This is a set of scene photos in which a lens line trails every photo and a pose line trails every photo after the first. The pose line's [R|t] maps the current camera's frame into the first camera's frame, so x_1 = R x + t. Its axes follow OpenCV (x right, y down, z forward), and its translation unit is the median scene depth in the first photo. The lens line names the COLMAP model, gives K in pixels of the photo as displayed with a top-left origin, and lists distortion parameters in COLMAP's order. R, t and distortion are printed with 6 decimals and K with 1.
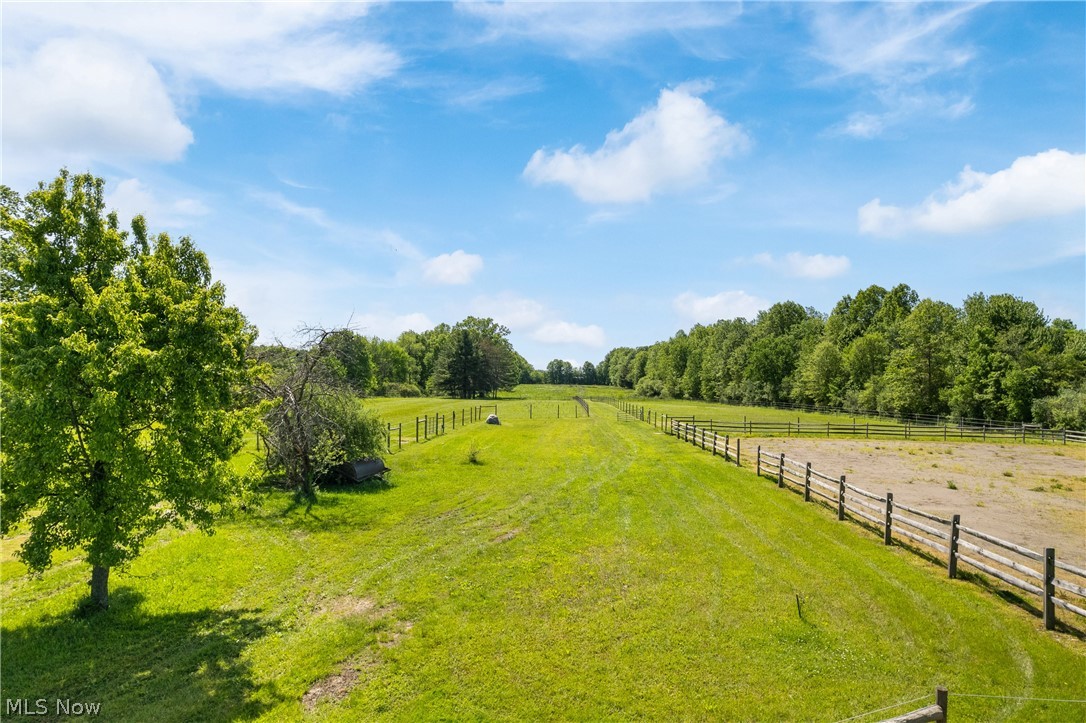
lens RADIAL K [[694.9, 0, 546.4], [0, 694.9, 370.9], [0, 0, 1]] dist [-0.051732, 0.033805]
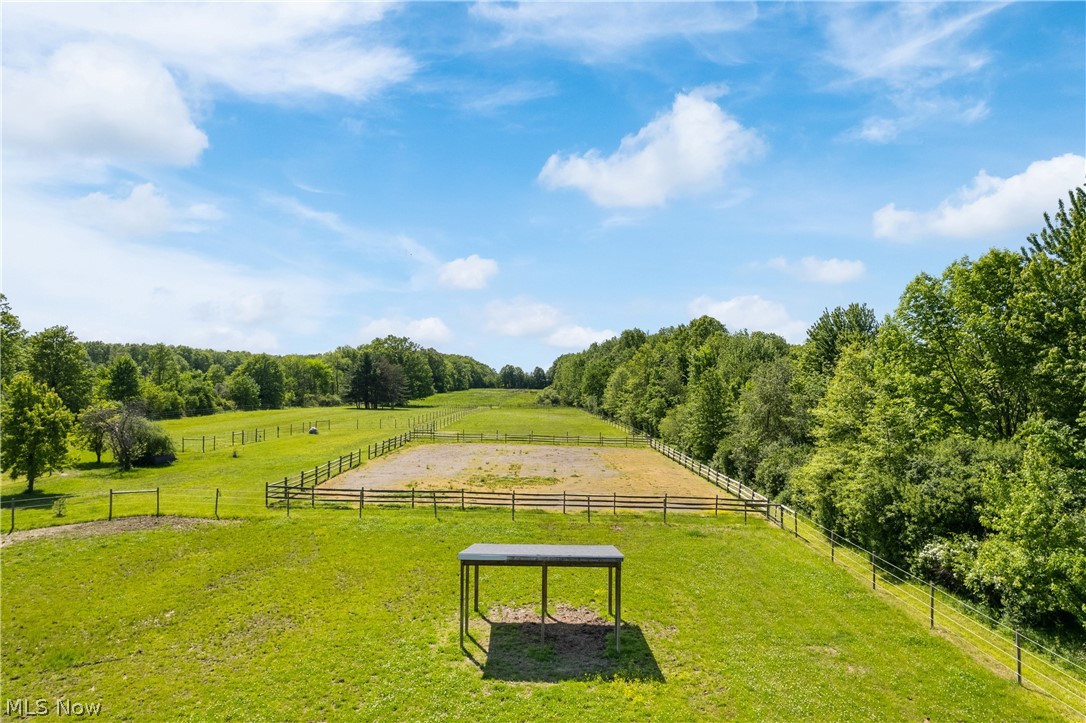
lens RADIAL K [[694.9, 0, 551.3], [0, 694.9, 365.7], [0, 0, 1]] dist [-0.051732, 0.033805]
pose [[0.999447, 0.004101, 0.032983, 0.167071], [-0.003847, 0.999963, -0.007742, -0.026696], [-0.033014, 0.007611, 0.999426, -0.228549]]
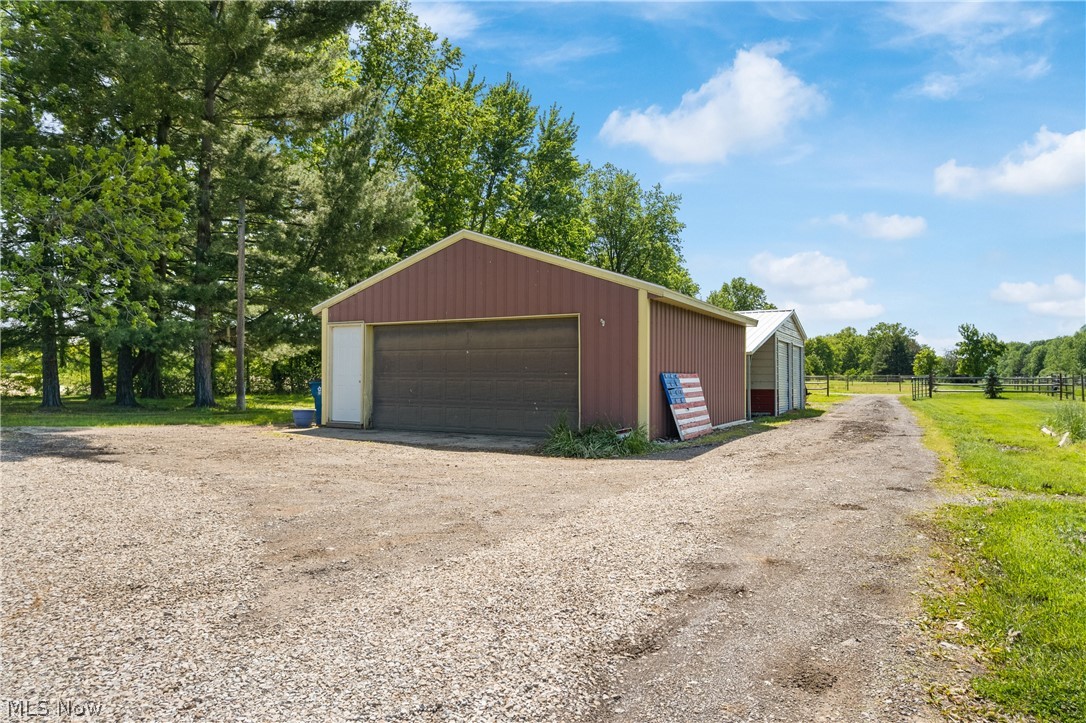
lens RADIAL K [[694.9, 0, 543.2], [0, 694.9, 366.4], [0, 0, 1]] dist [-0.051732, 0.033805]
pose [[0.887004, -0.012861, -0.461583, -0.110368], [0.009284, 0.999907, -0.010018, 0.013185], [0.461669, 0.004600, 0.887040, -0.549069]]
